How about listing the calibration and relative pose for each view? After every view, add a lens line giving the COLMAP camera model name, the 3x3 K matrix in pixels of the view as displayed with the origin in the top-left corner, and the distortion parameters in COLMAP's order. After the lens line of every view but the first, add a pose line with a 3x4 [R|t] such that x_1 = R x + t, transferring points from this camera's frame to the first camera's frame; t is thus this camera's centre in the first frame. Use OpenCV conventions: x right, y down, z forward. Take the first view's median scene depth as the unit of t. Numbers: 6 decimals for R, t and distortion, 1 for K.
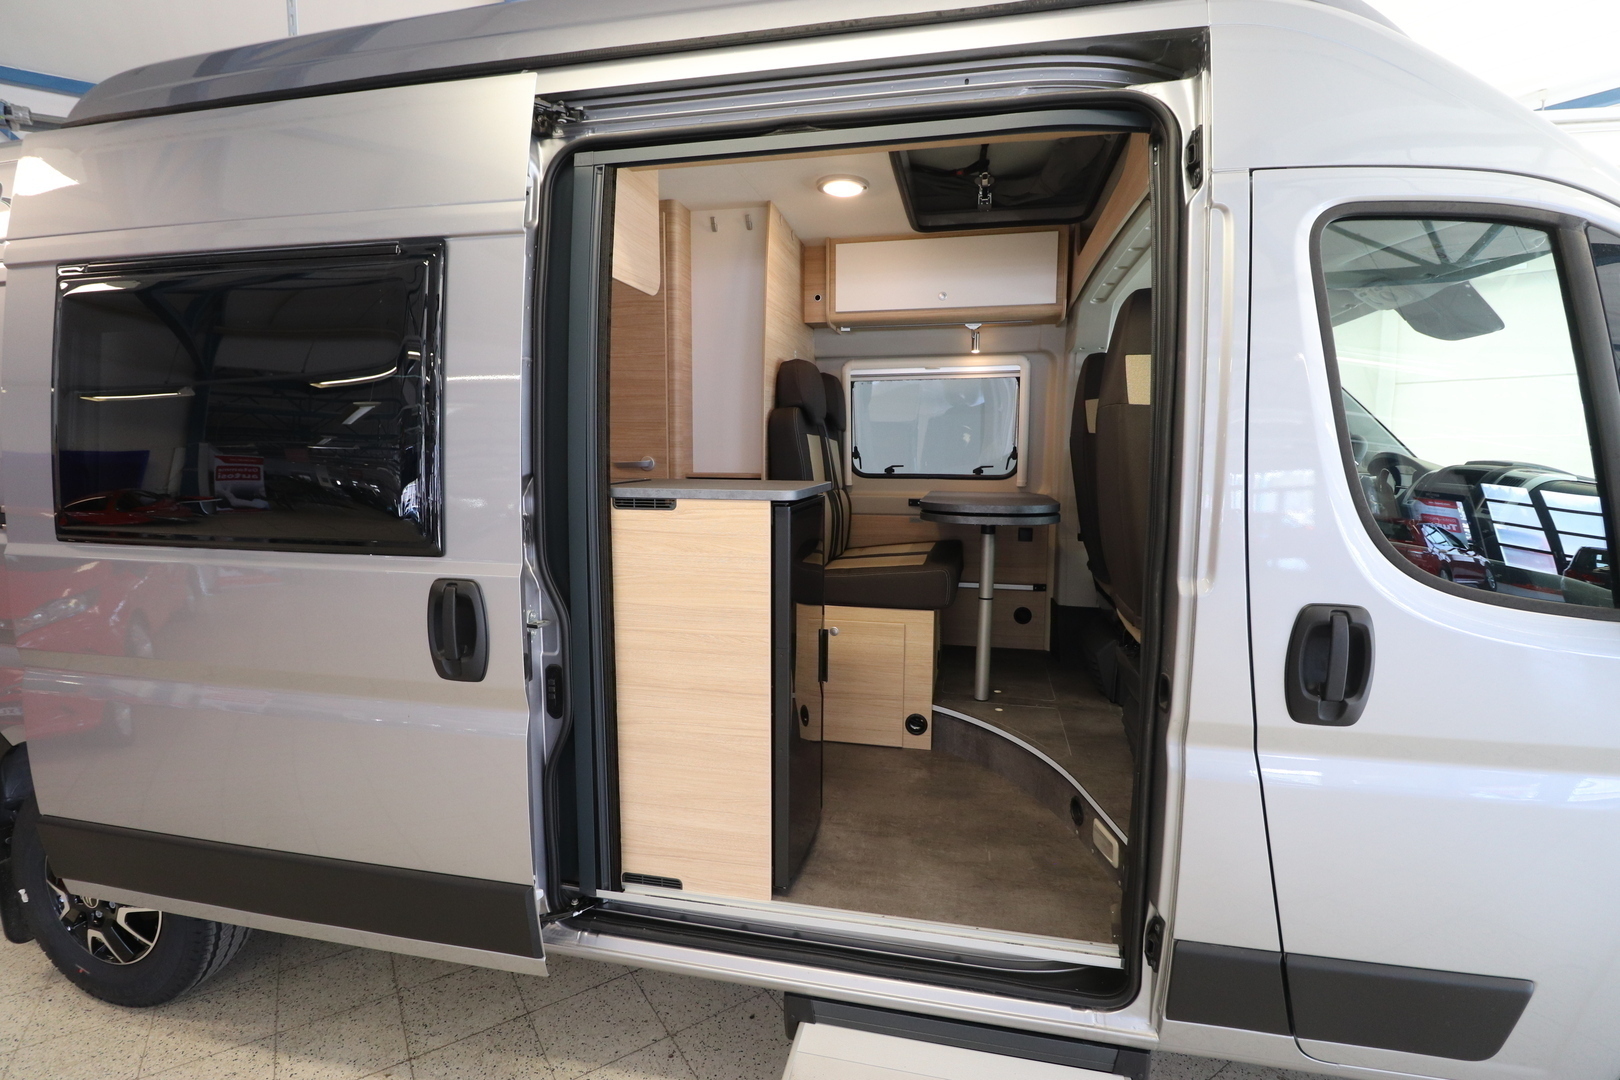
lens RADIAL K [[751.0, 0, 802.9], [0, 751.0, 535.3], [0, 0, 1]] dist [-0.002663, -0.001054]
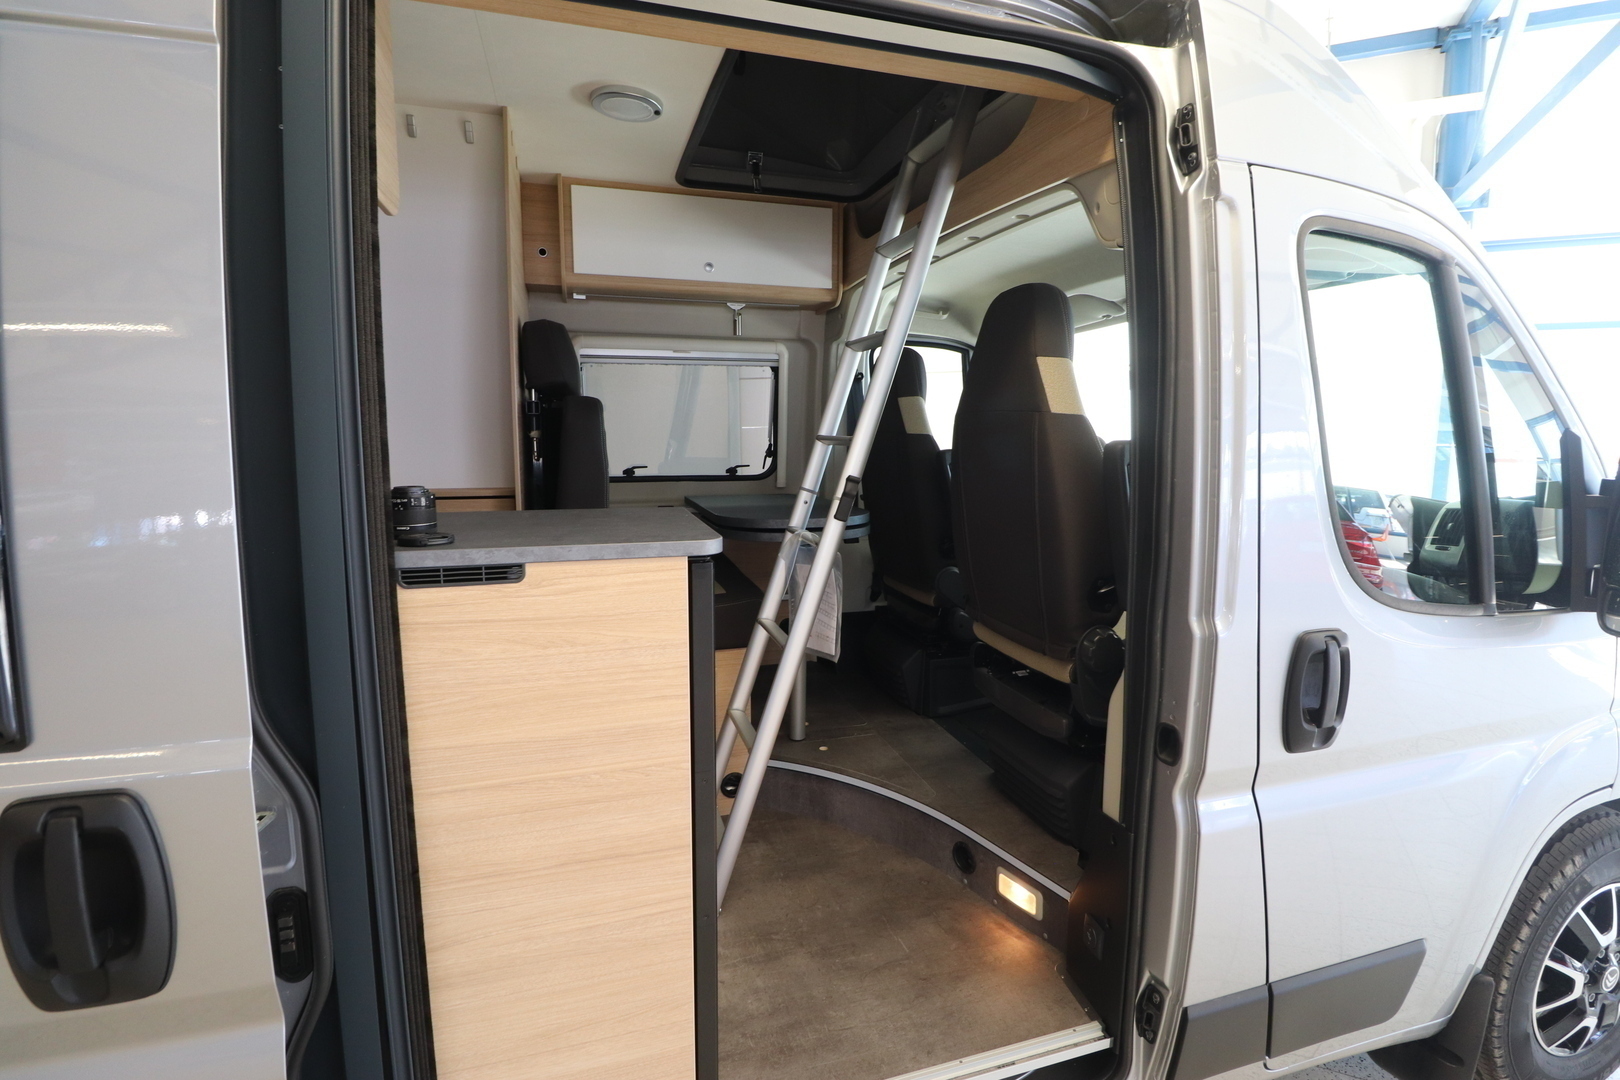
lens RADIAL K [[753.5, 0, 803.6], [0, 753.5, 529.1], [0, 0, 1]] dist [0.001565, -0.013233]
pose [[0.868614, -0.064738, 0.491241, -0.176740], [0.055746, 0.997902, 0.032939, -0.054786], [-0.492343, -0.001226, 0.870401, 0.243496]]
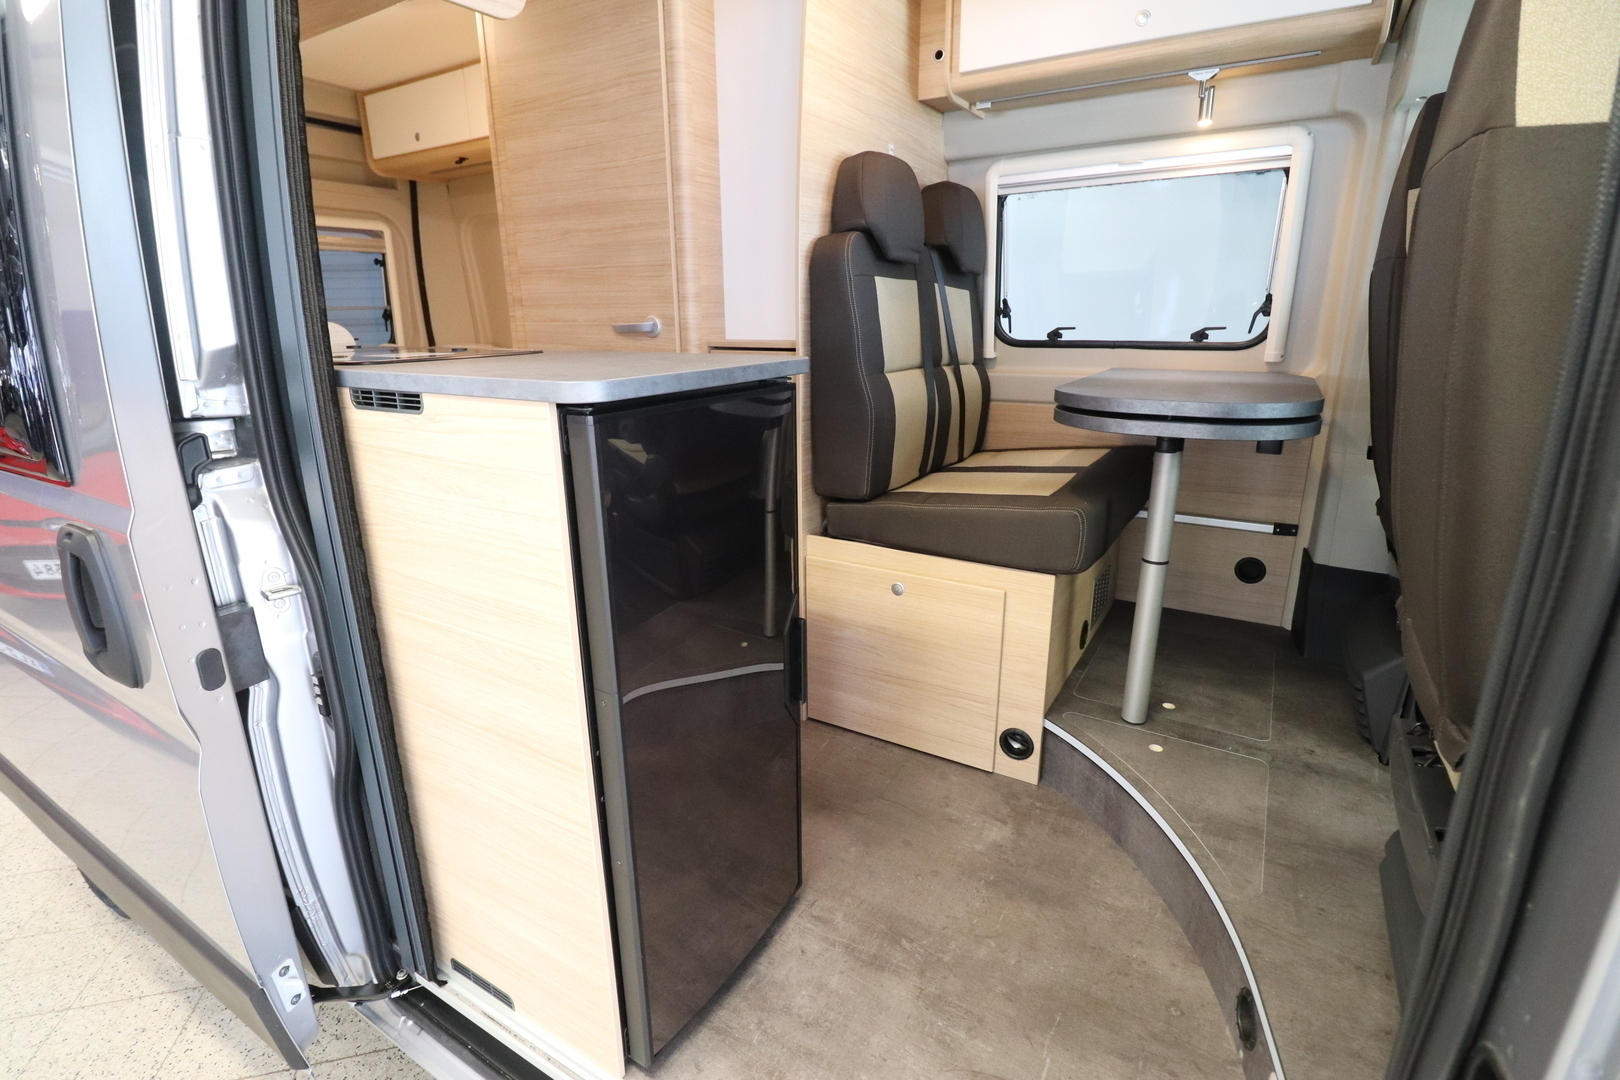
lens RADIAL K [[753.5, 0, 803.6], [0, 753.5, 529.1], [0, 0, 1]] dist [0.001565, -0.013233]
pose [[0.948051, 0.075058, -0.309136, 0.168004], [-0.023290, 0.985536, 0.167859, -0.032524], [0.317264, -0.151939, 0.936087, 0.378904]]
